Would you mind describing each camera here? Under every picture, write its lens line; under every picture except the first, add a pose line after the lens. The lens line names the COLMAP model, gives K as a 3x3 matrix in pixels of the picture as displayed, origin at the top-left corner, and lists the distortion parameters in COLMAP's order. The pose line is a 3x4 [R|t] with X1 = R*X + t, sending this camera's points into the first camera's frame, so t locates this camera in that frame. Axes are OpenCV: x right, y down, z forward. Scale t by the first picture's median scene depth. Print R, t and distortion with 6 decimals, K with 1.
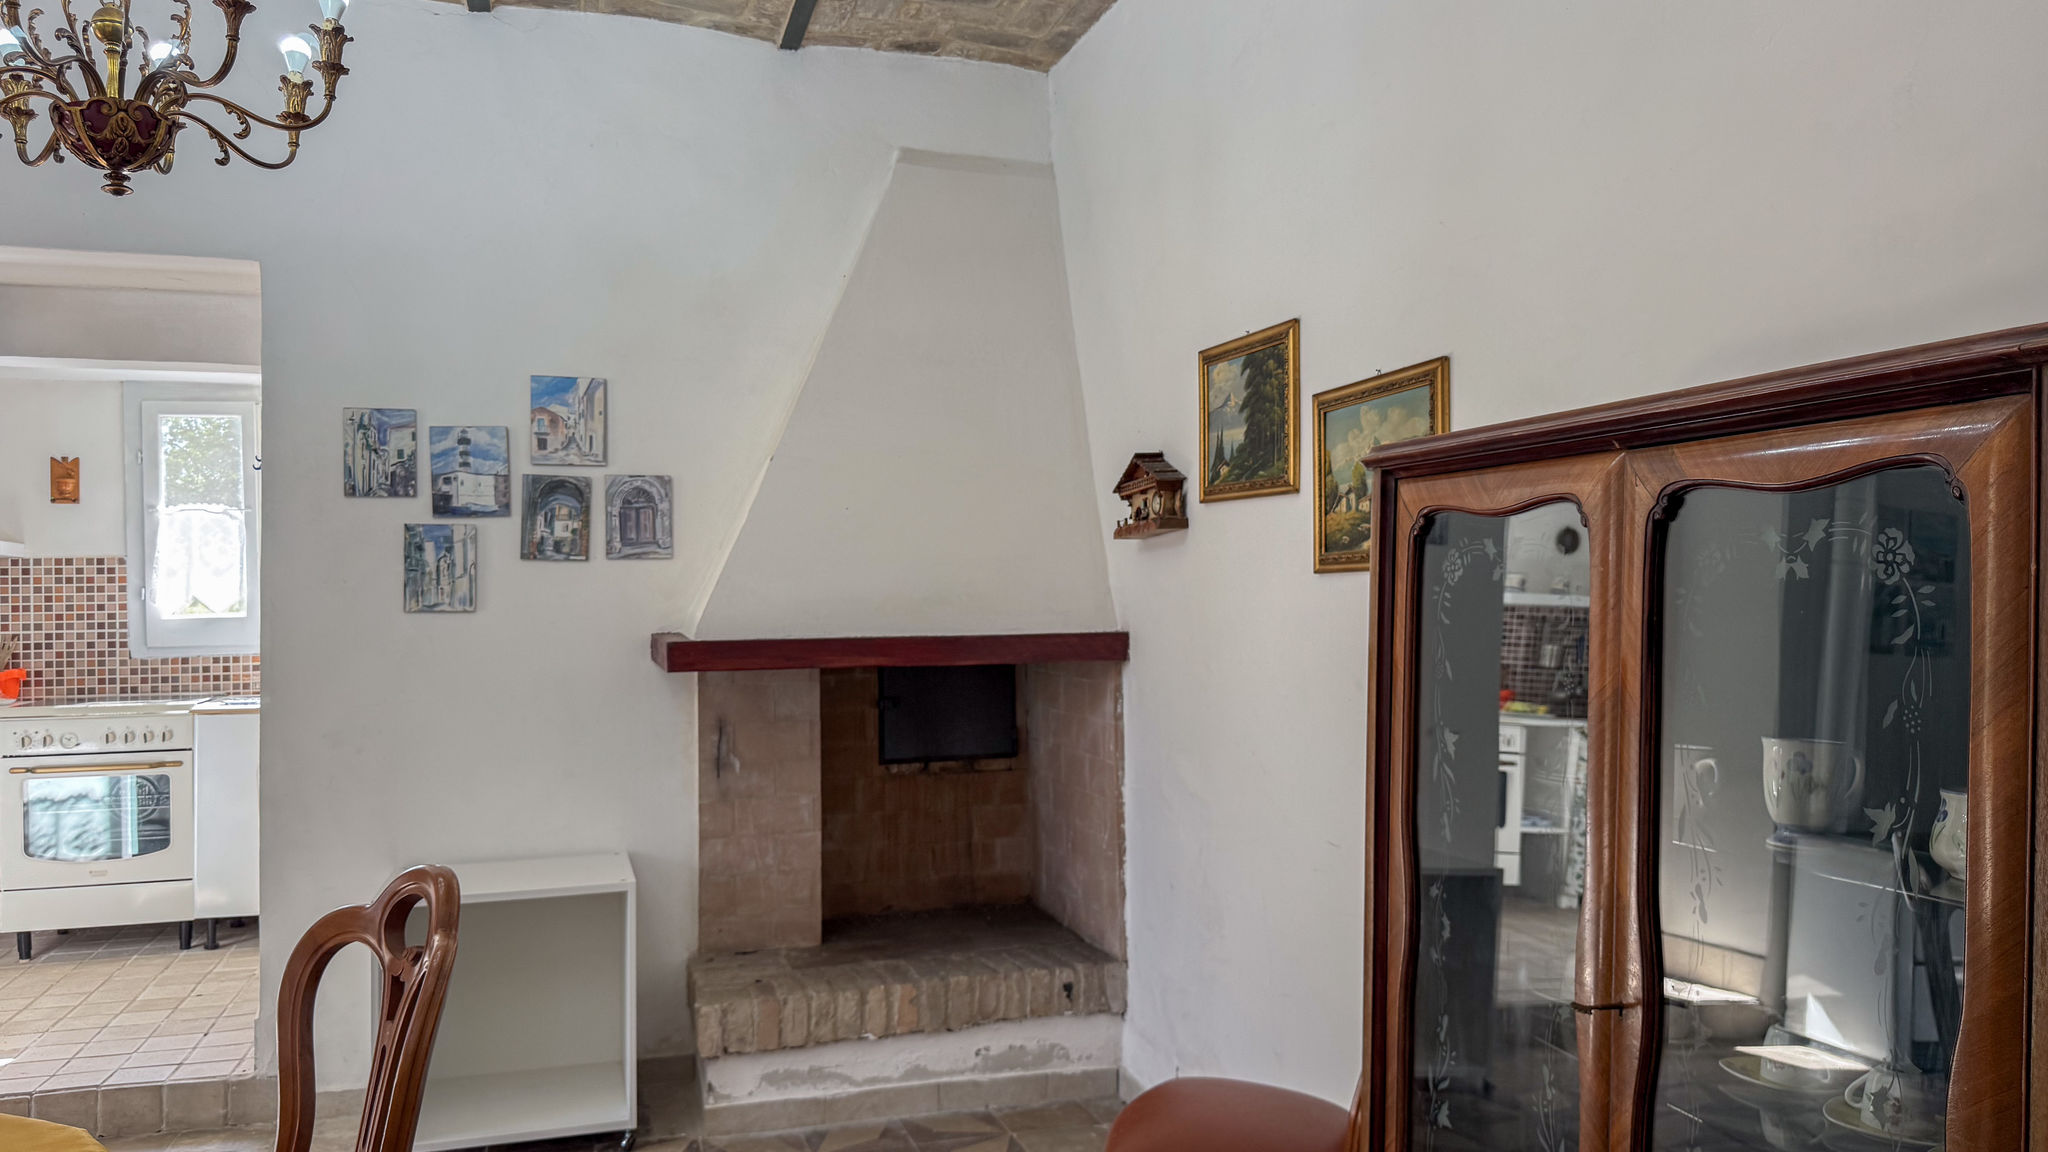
lens RADIAL K [[1431.2, 0, 1033.3], [0, 1431.2, 588.8], [0, 0, 1]] dist [0.012348, -0.028033]
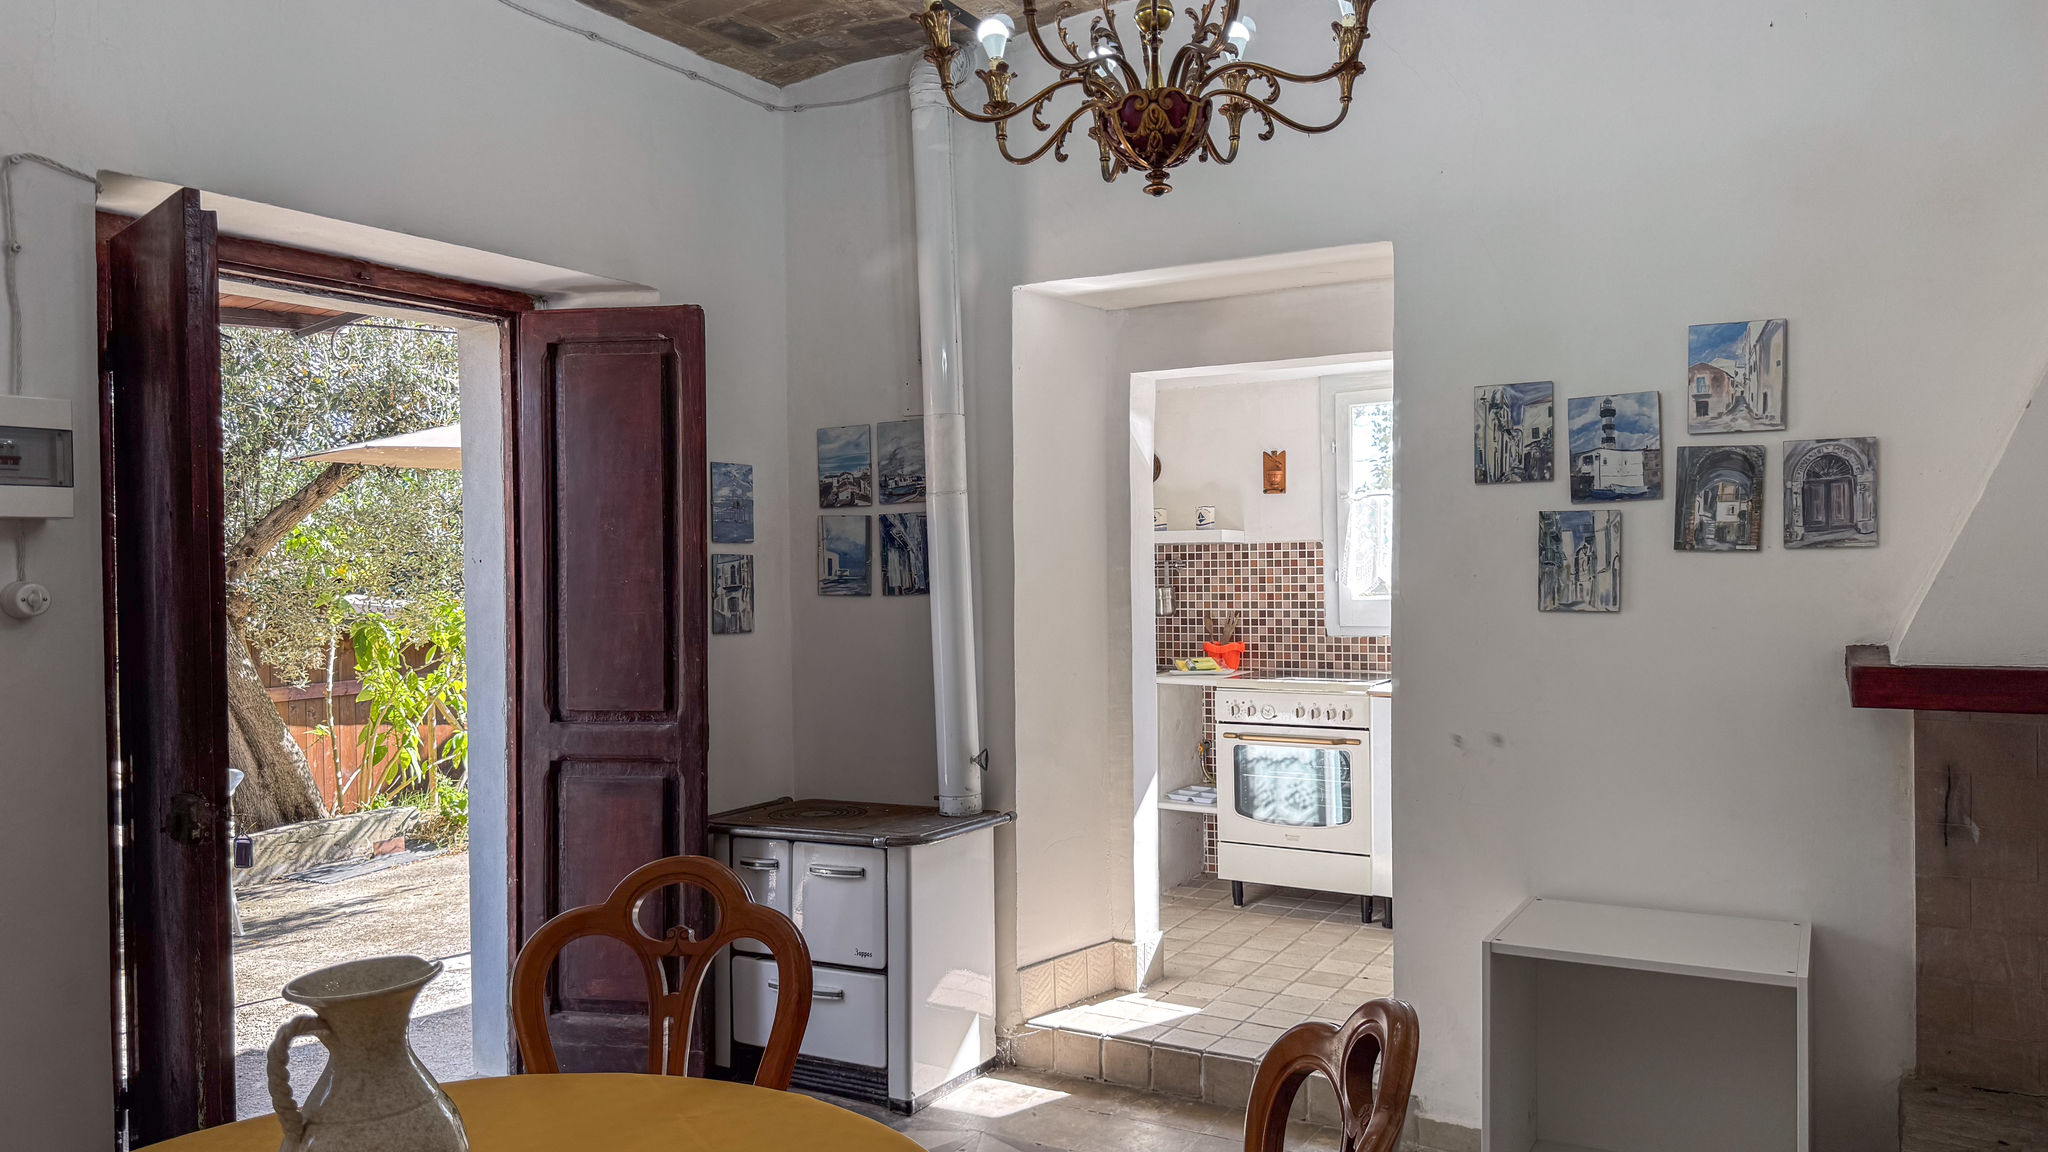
lens RADIAL K [[1431.2, 0, 1017.1], [0, 1431.2, 577.5], [0, 0, 1]] dist [0.012348, -0.028033]
pose [[0.677421, 0.007303, -0.735559, -0.004626], [0.008129, 0.999815, 0.017413, -0.021959], [0.735550, -0.017775, 0.677237, 0.156392]]
